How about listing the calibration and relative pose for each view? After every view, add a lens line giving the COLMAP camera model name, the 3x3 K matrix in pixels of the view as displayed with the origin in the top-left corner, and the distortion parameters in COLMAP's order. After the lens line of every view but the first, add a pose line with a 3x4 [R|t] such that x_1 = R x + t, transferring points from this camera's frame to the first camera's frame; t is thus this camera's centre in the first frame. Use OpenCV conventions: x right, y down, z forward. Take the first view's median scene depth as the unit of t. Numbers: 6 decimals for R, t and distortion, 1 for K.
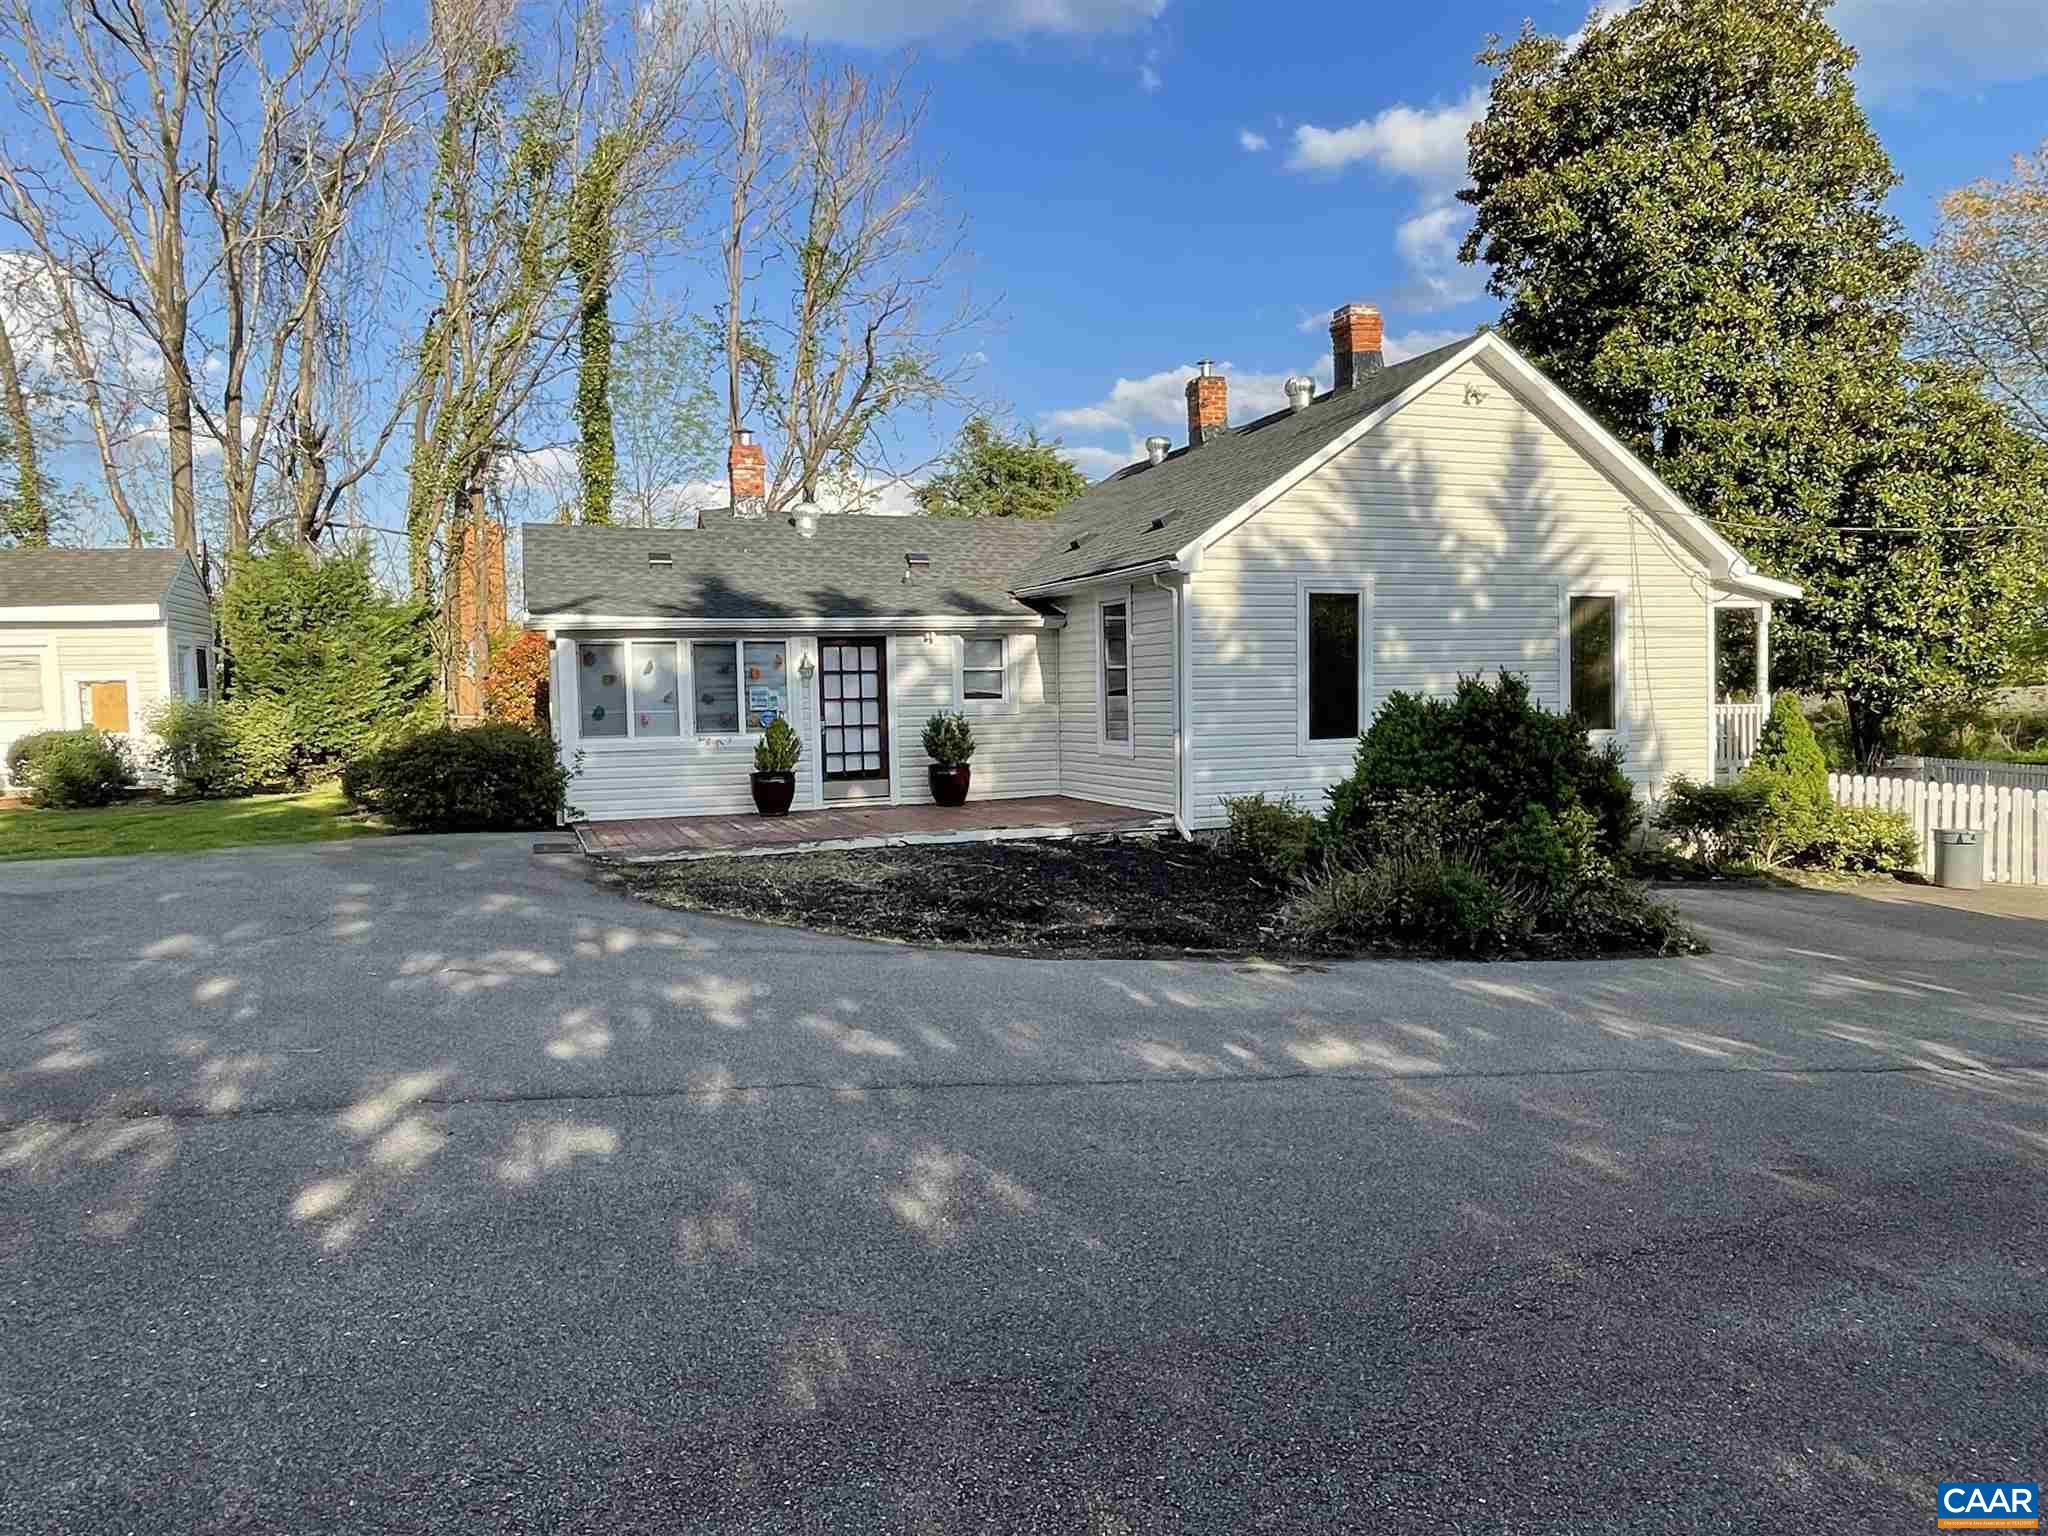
lens RADIAL K [[1383.8, 0, 1024.0], [0, 1383.8, 768.0], [0, 0, 1]] dist [0.004836, -0.002093]
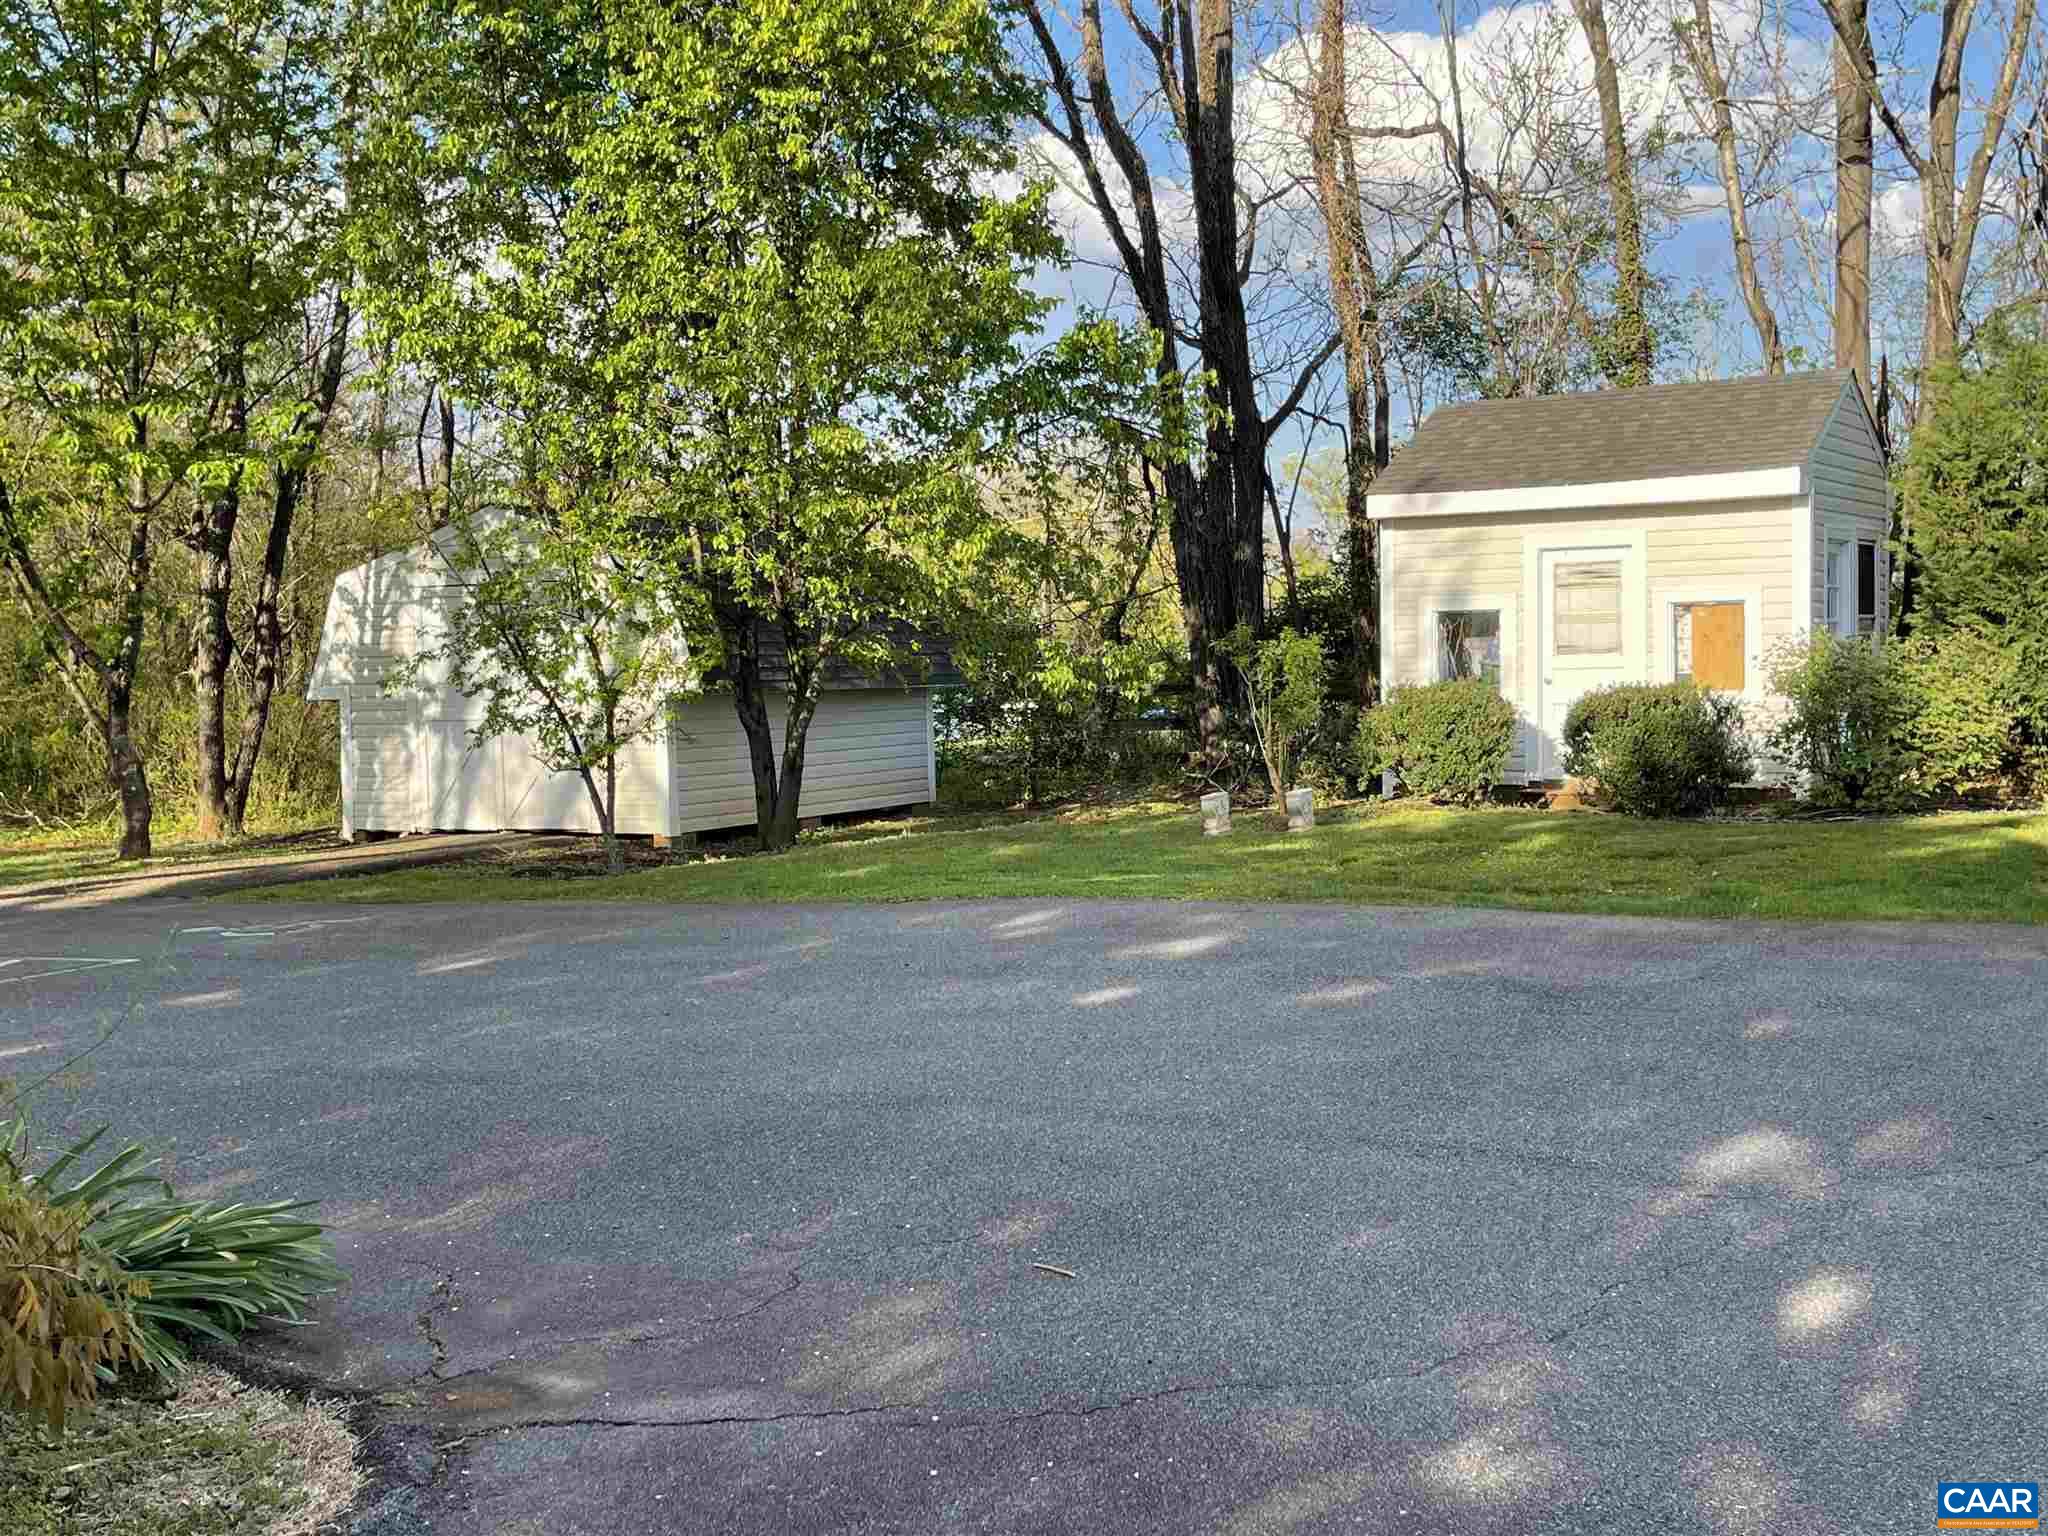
lens RADIAL K [[2242.8, 0, 1024.0], [0, 2242.8, 768.0], [0, 0, 1]] dist [0.001913, 0.034206]
pose [[0.621831, 0.048144, -0.781670, -0.092064], [-0.040444, 0.998751, 0.029340, -0.008317], [0.782106, 0.013369, 0.623001, 0.170977]]
